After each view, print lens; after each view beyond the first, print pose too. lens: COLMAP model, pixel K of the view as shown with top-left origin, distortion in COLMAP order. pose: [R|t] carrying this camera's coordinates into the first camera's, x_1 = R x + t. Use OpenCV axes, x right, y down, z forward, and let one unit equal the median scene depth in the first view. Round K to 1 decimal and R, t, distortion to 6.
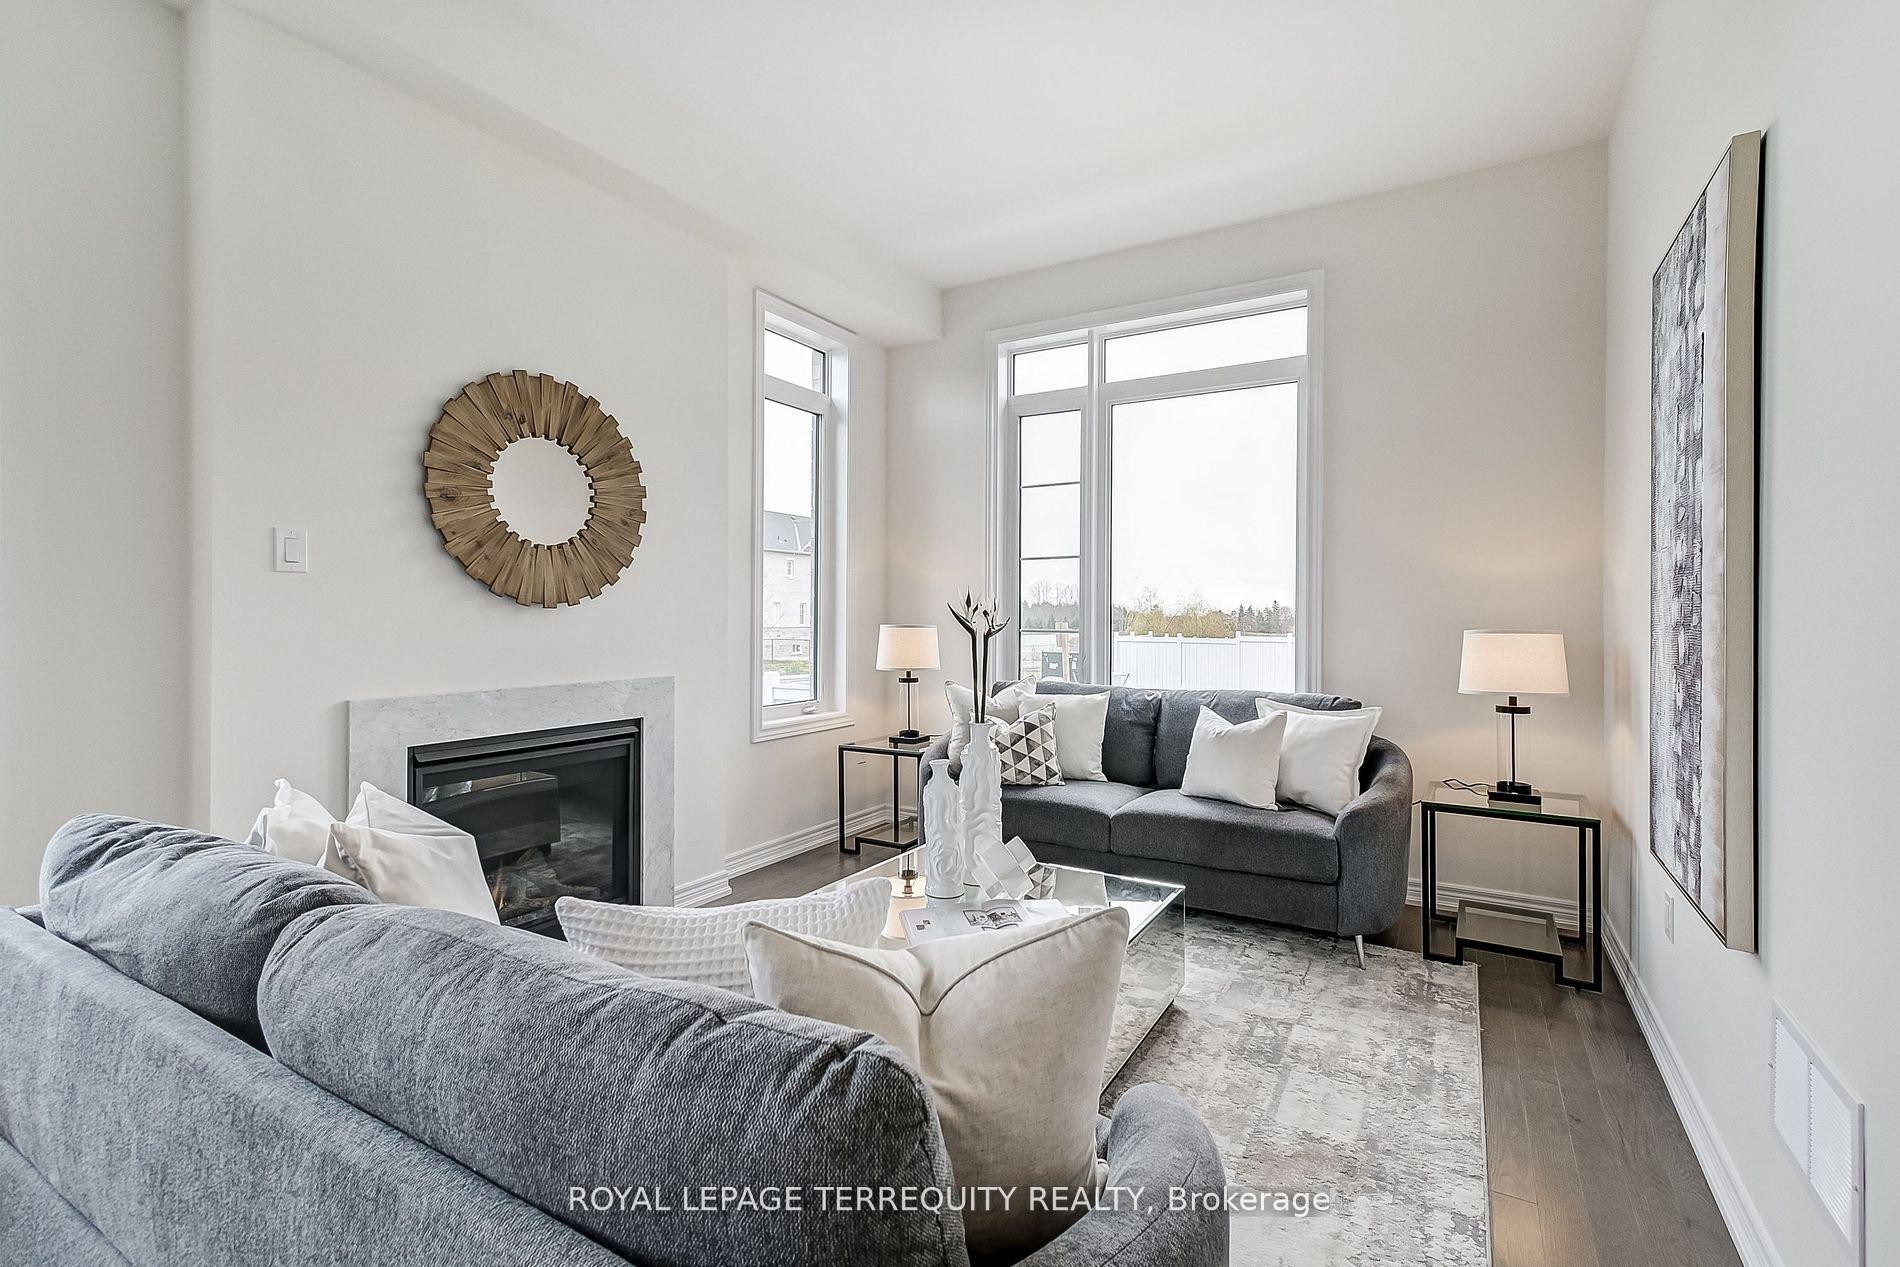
lens RADIAL K [[860.0, 0, 952.4], [0, 860.0, 621.9], [0, 0, 1]] dist [0.009672, 0.000179]
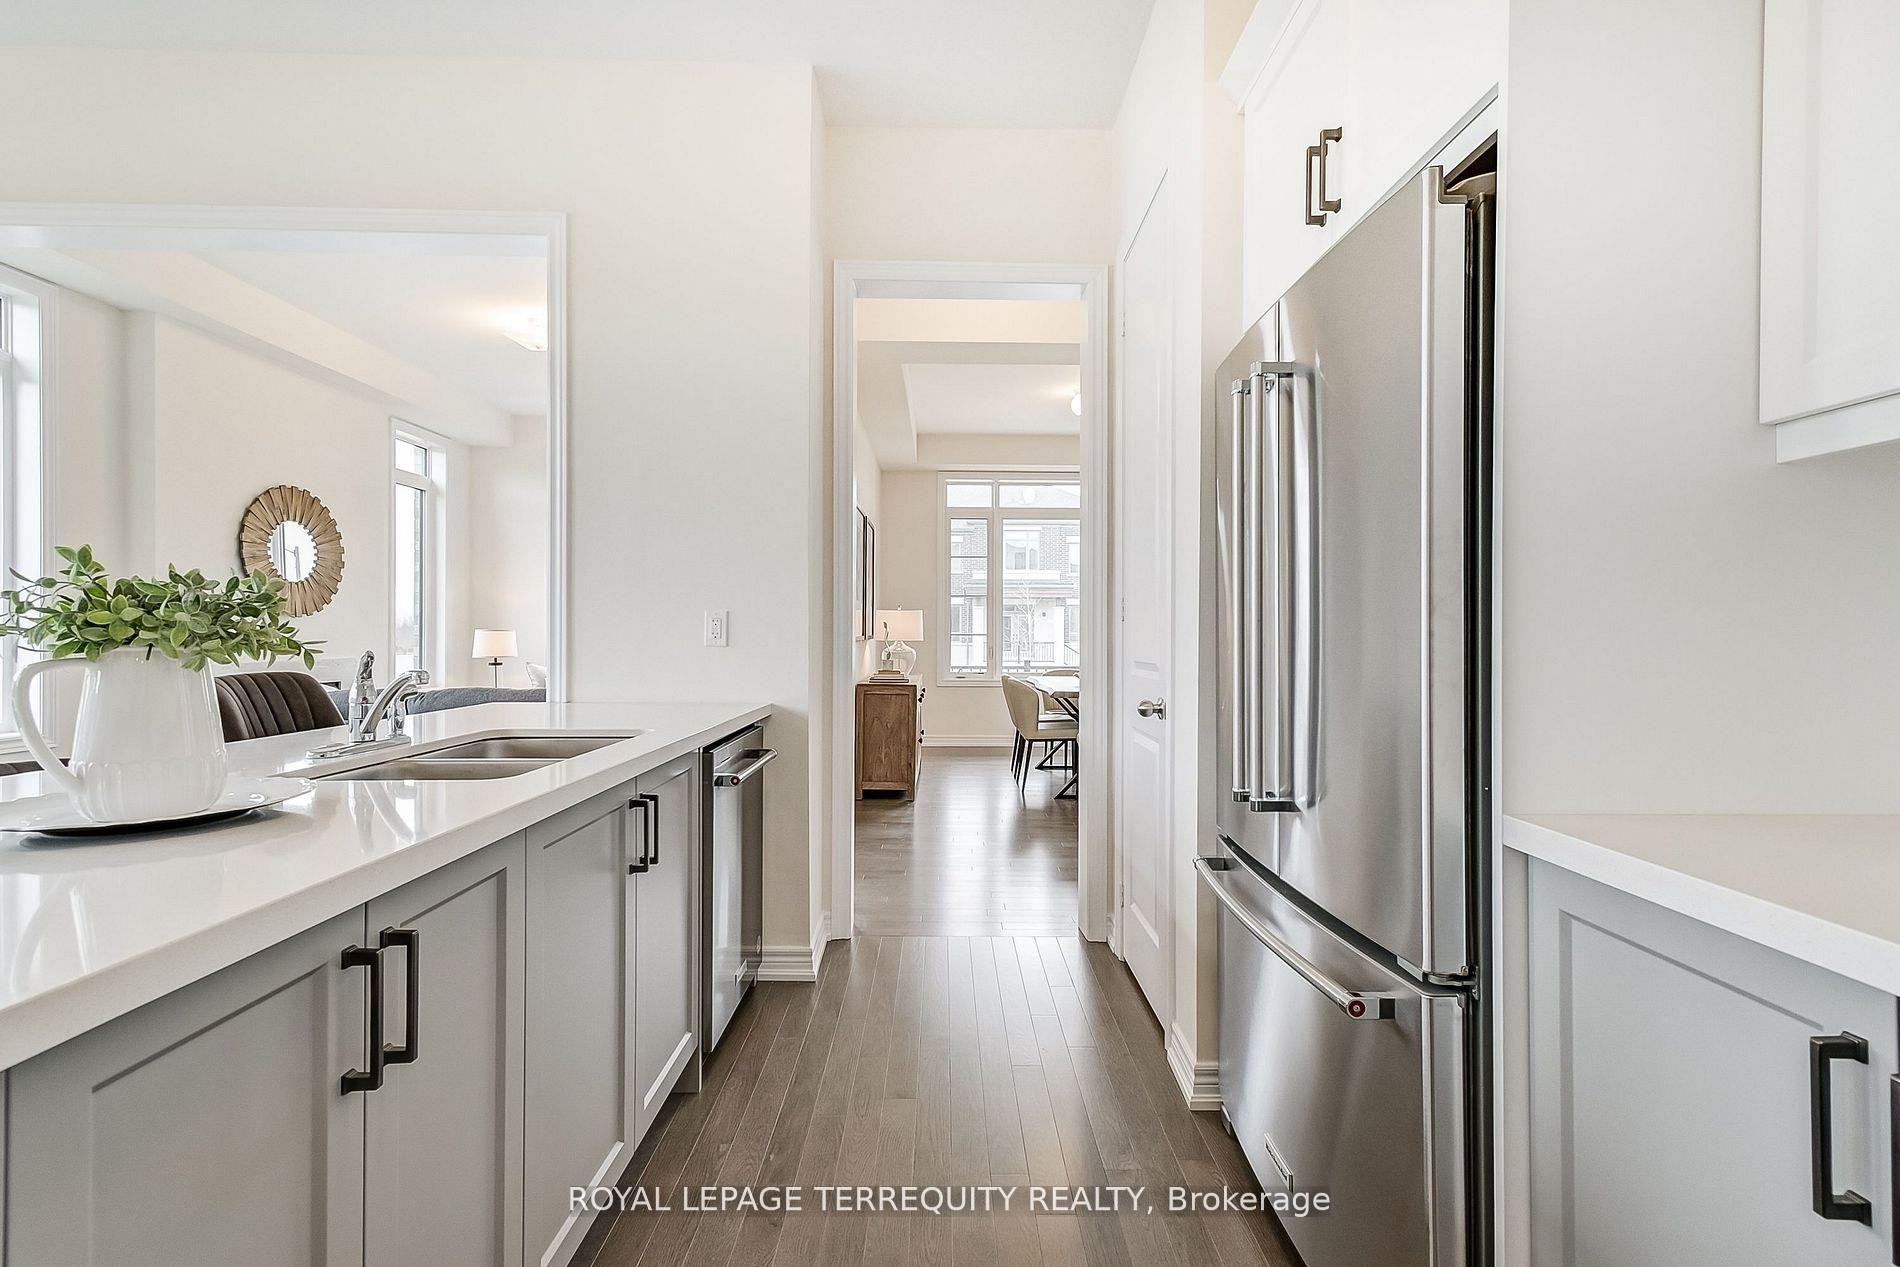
lens RADIAL K [[860.0, 0, 951.8], [0, 860.0, 628.2], [0, 0, 1]] dist [0.009672, 0.000179]
pose [[0.851903, 0.001731, 0.523696, -0.225566], [0.002883, 0.999964, -0.007995, 0.021630], [-0.523691, 0.008321, 0.851867, -1.098995]]
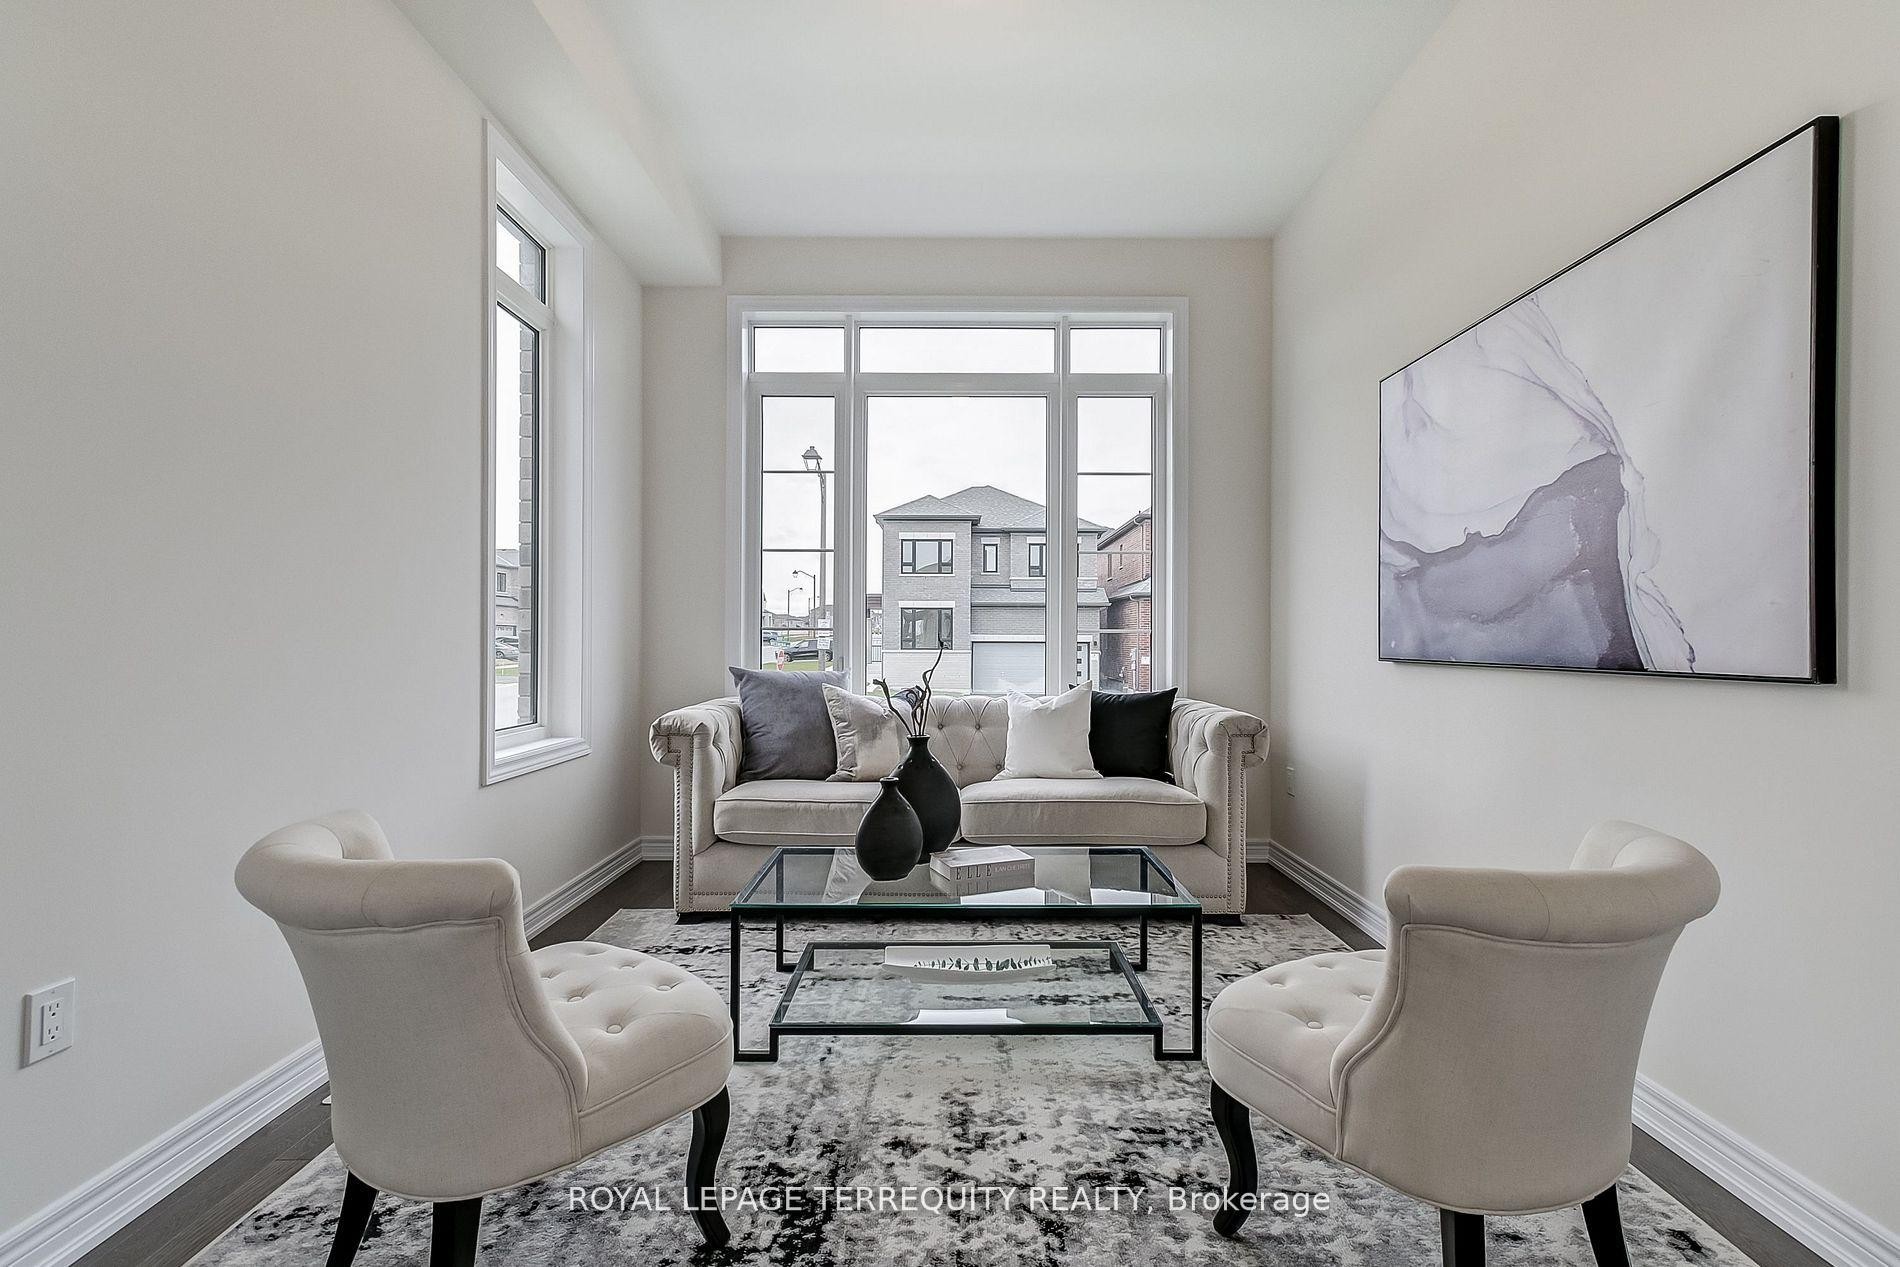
lens RADIAL K [[860.0, 0, 947.6], [0, 860.0, 620.0], [0, 0, 1]] dist [0.009672, 0.000179]
pose [[0.859676, -0.001096, 0.510839, -0.386109], [0.003101, 0.999990, -0.003073, 0.000396], [-0.510830, 0.004226, 0.859671, 0.221917]]
